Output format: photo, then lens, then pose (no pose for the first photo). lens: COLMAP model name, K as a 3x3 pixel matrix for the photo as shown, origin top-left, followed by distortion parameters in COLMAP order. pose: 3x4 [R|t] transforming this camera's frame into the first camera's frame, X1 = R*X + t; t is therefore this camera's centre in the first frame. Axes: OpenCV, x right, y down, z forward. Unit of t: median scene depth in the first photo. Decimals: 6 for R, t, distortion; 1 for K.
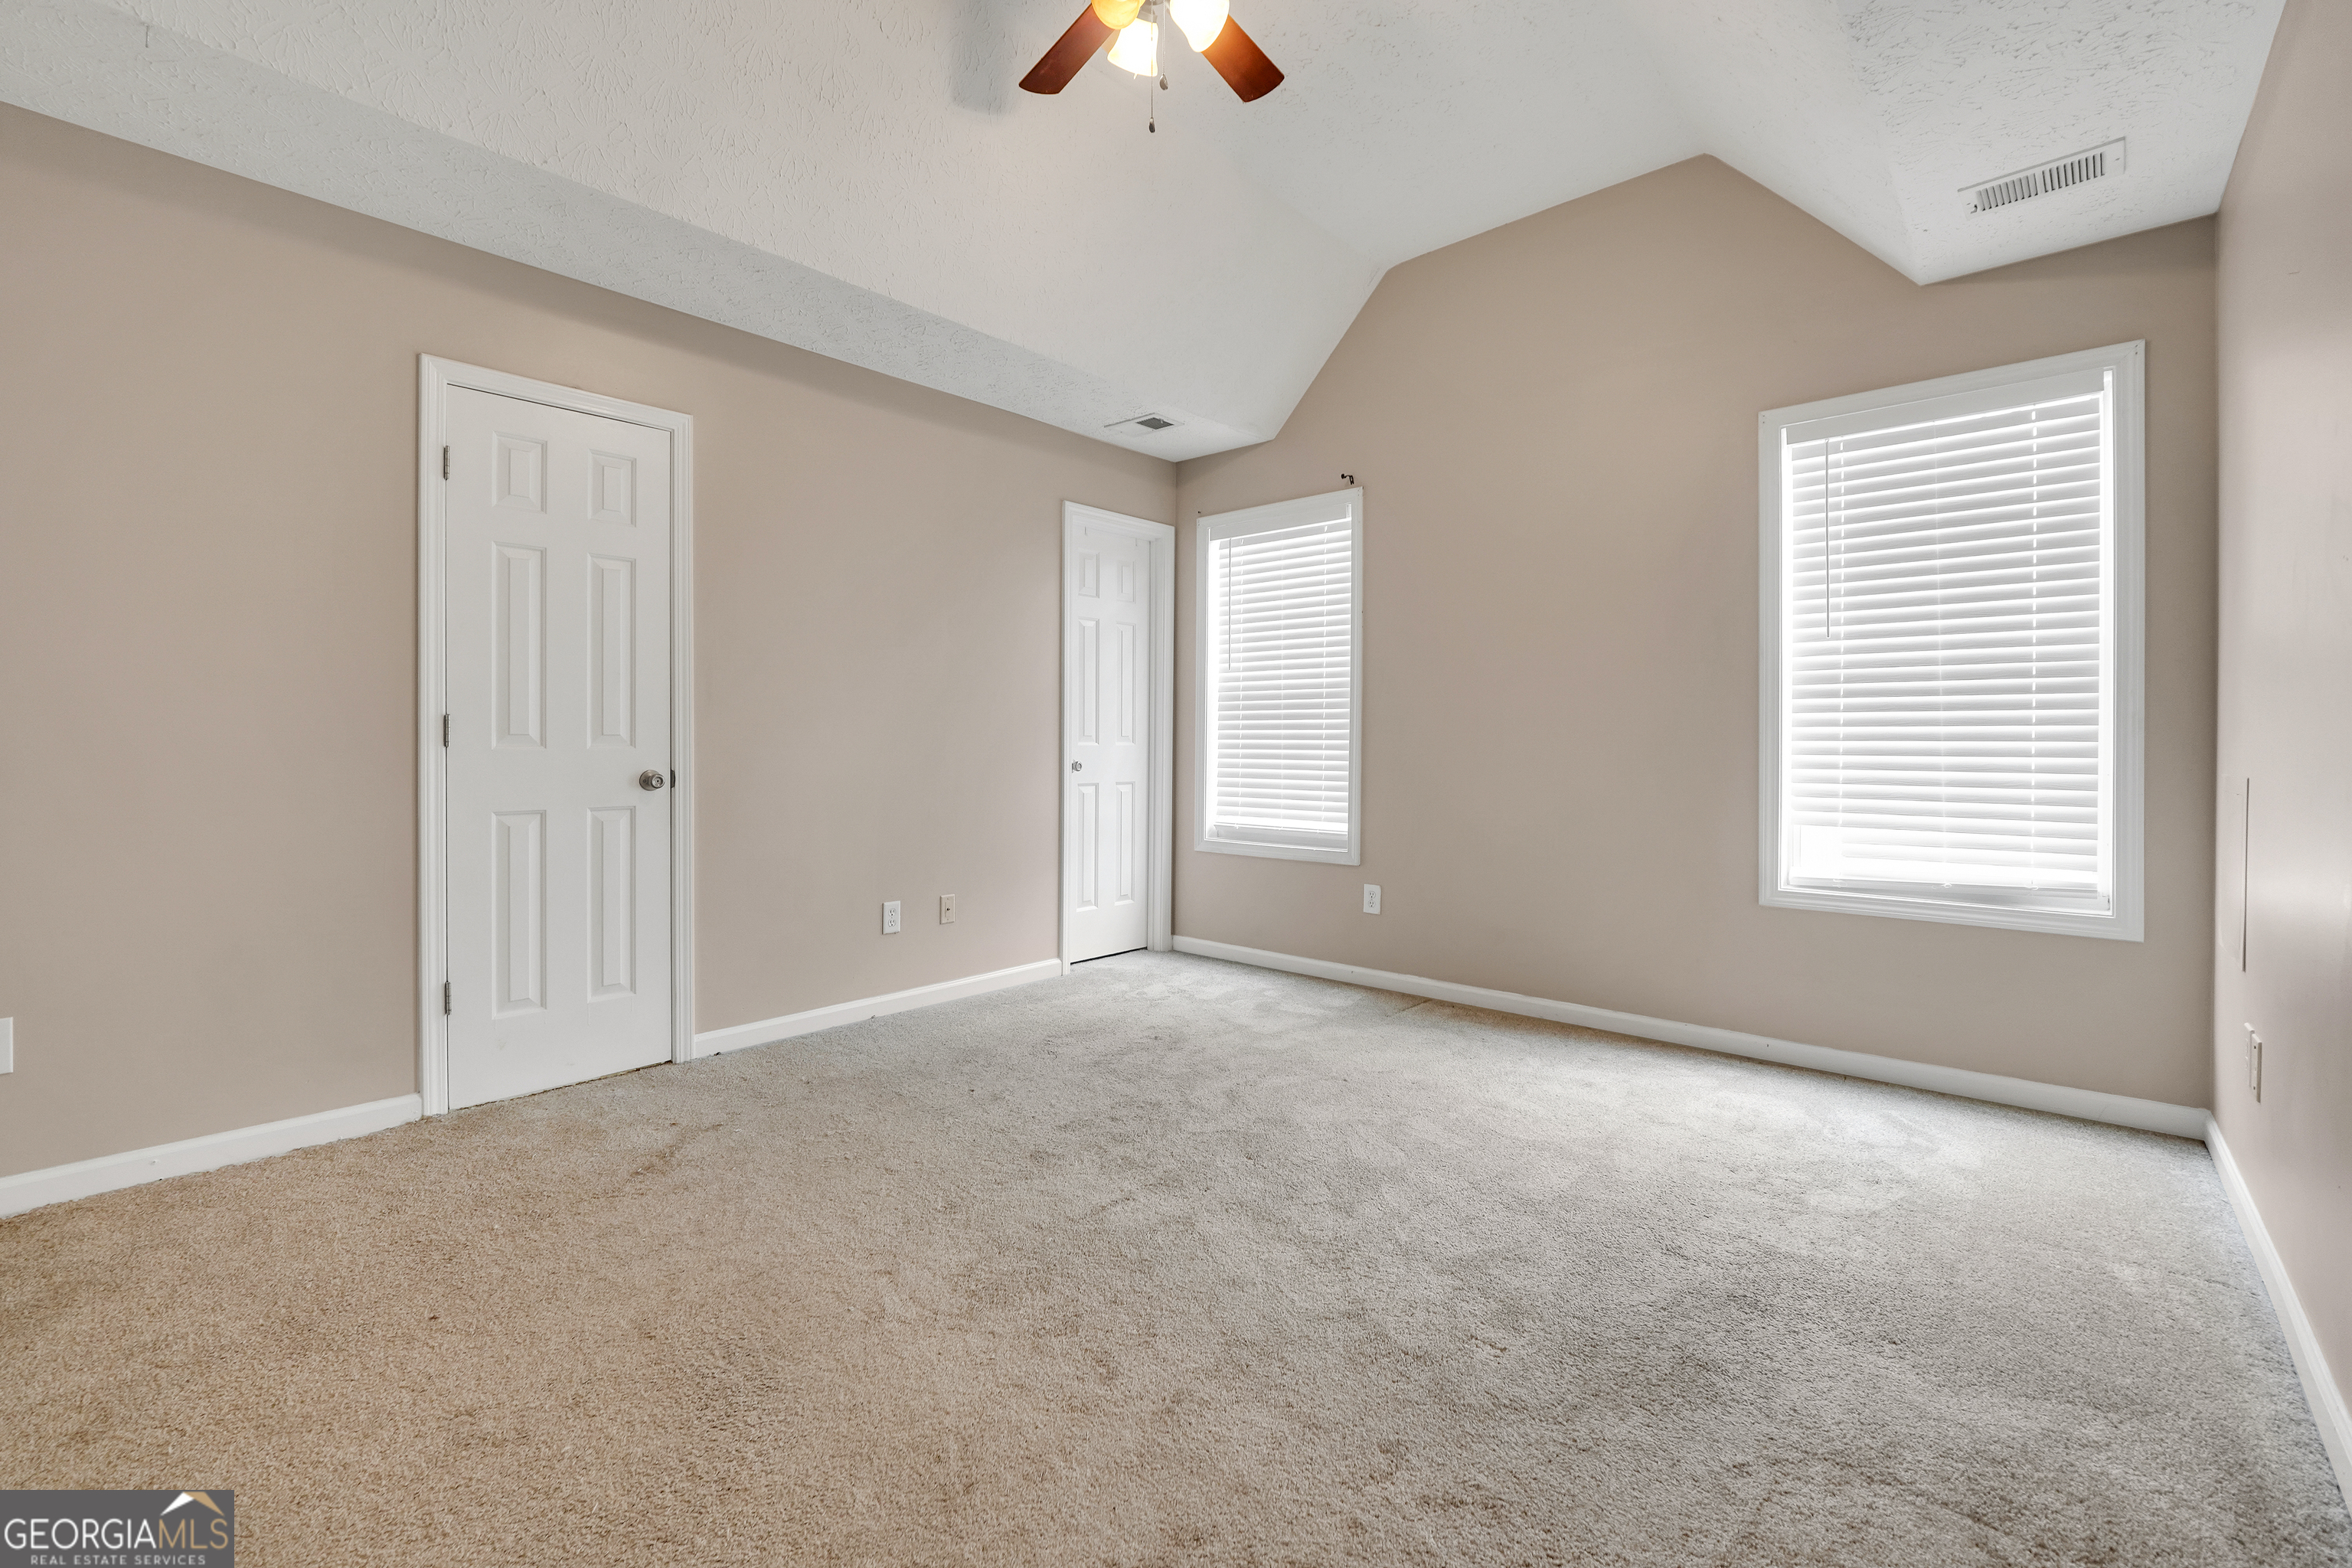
lens RADIAL K [[1016.6, 0, 1171.7], [0, 1016.6, 757.8], [0, 0, 1]] dist [-0.001472, 0.001382]
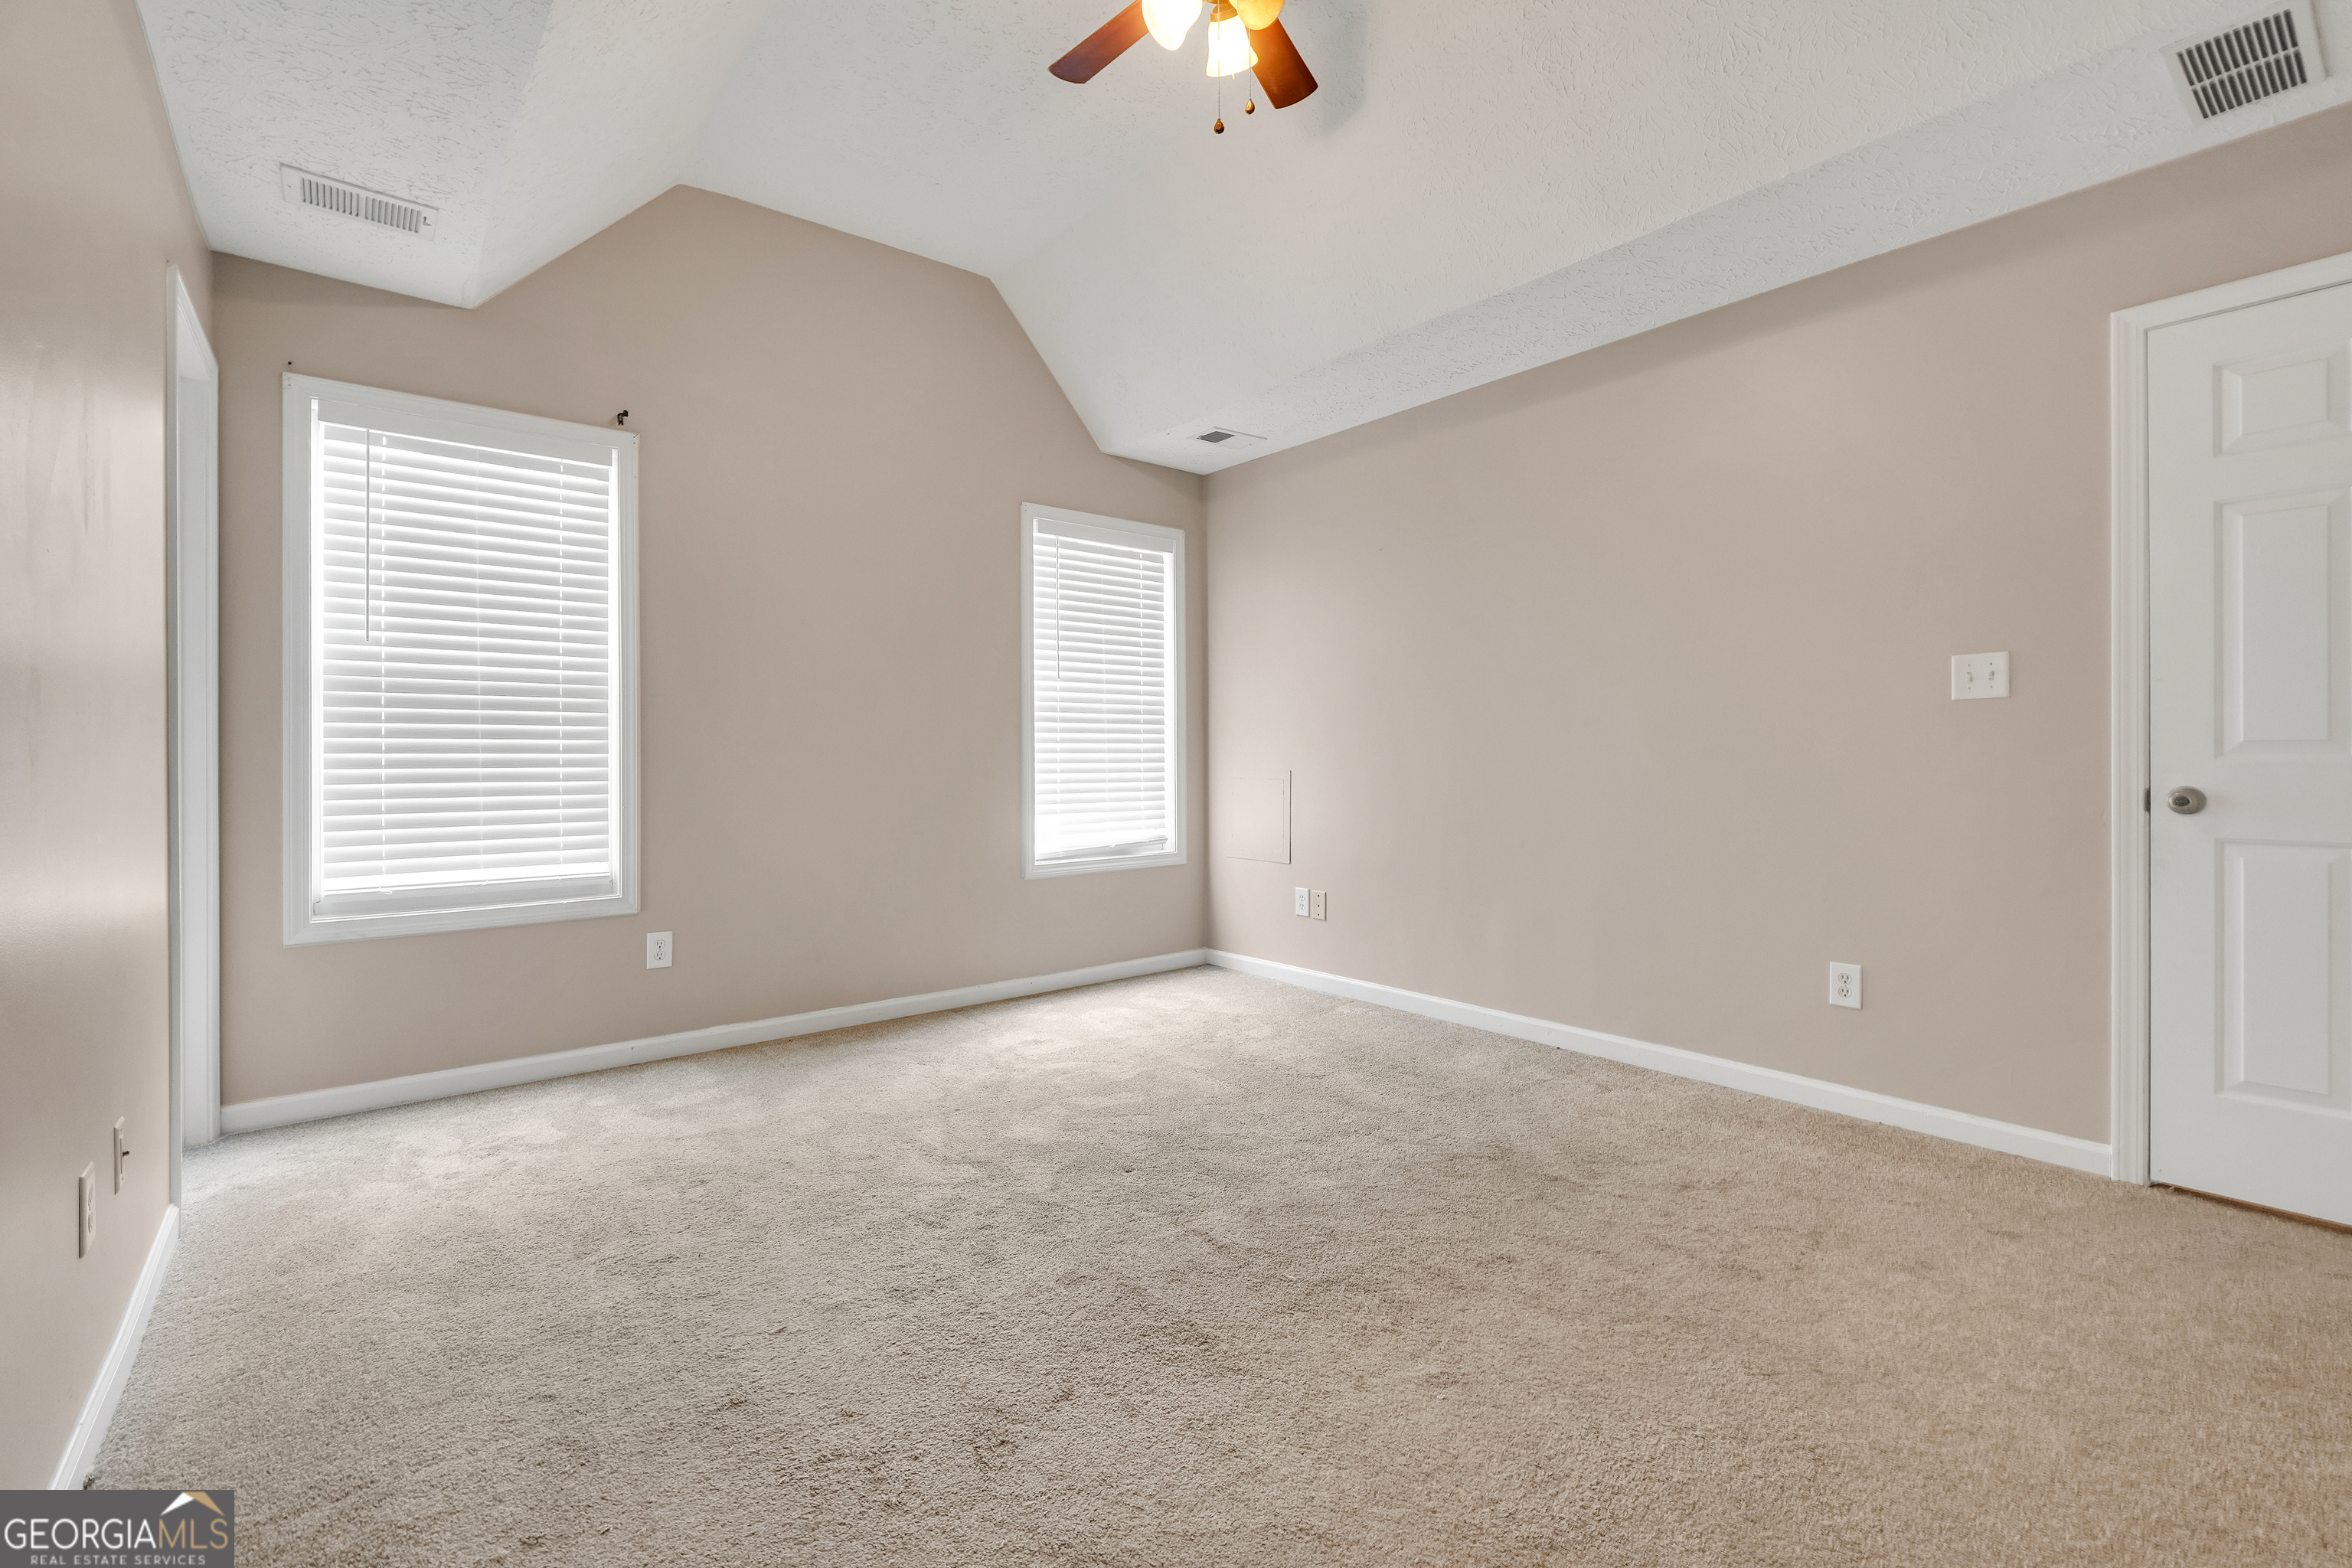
lens RADIAL K [[999.1, 0, 1179.7], [0, 999.1, 780.1], [0, 0, 1]] dist [-0.020326, 0.006296]
pose [[0.161920, -0.029048, 0.986376, -0.510813], [0.017461, 0.999494, 0.026568, -0.009941], [-0.986649, 0.012921, 0.162346, 0.460160]]
